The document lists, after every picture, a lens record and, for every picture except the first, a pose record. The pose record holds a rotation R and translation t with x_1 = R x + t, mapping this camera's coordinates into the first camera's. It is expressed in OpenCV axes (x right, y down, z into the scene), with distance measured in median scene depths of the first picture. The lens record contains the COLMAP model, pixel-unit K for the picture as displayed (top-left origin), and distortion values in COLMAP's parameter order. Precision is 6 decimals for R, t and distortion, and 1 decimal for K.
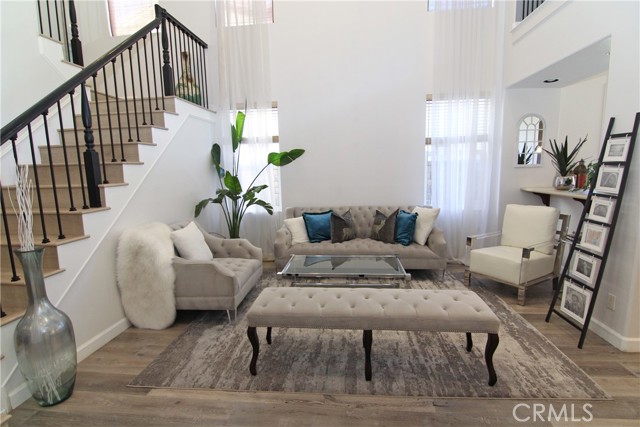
lens RADIAL K [[325.8, 0, 320.5], [0, 325.8, 218.4], [0, 0, 1]] dist [-0.006155, -0.009239]
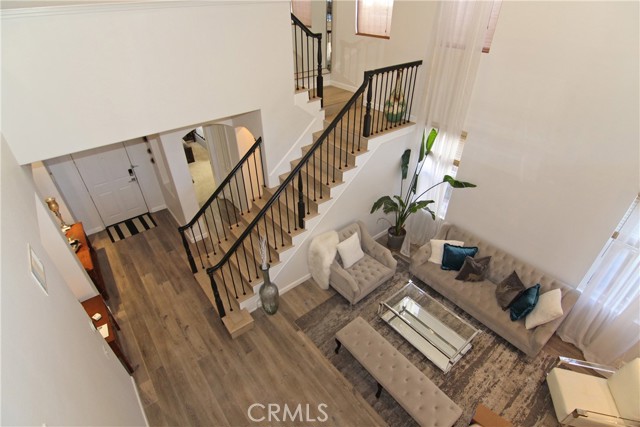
lens RADIAL K [[325.8, 0, 317.6], [0, 325.8, 221.6], [0, 0, 1]] dist [-0.006155, -0.009239]
pose [[0.699851, 0.435770, -0.565962, 0.302602], [-0.117630, 0.851838, 0.510427, -0.744055], [0.704537, -0.290649, 0.647419, -0.098102]]
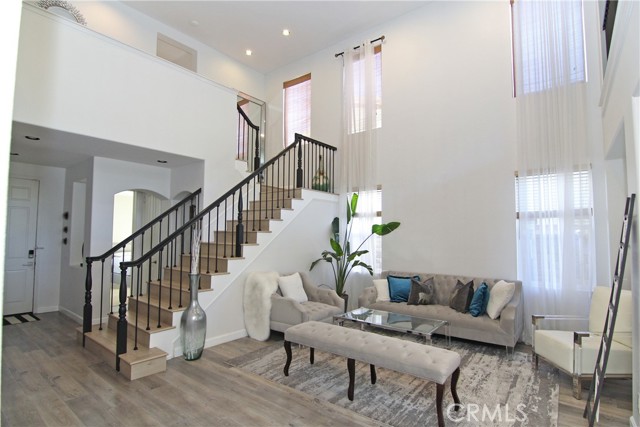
lens RADIAL K [[325.8, 0, 320.2], [0, 325.8, 218.4], [0, 0, 1]] dist [-0.006155, -0.009239]
pose [[0.846808, 0.002742, -0.531892, 0.424675], [-0.108573, 0.979823, -0.167804, 0.006209], [0.520700, 0.199846, 0.830020, -0.174542]]
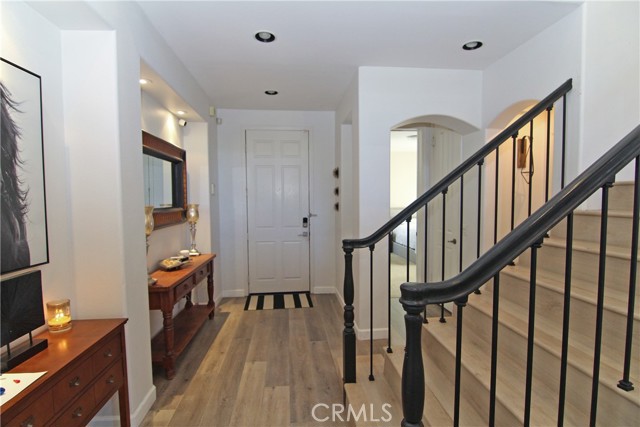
lens RADIAL K [[325.8, 0, 318.5], [0, 325.8, 215.1], [0, 0, 1]] dist [-0.006155, -0.009239]
pose [[0.209052, 0.069816, -0.975409, -0.300397], [-0.148595, 0.988134, 0.038880, -0.021288], [0.966549, 0.136813, 0.216946, 0.185115]]
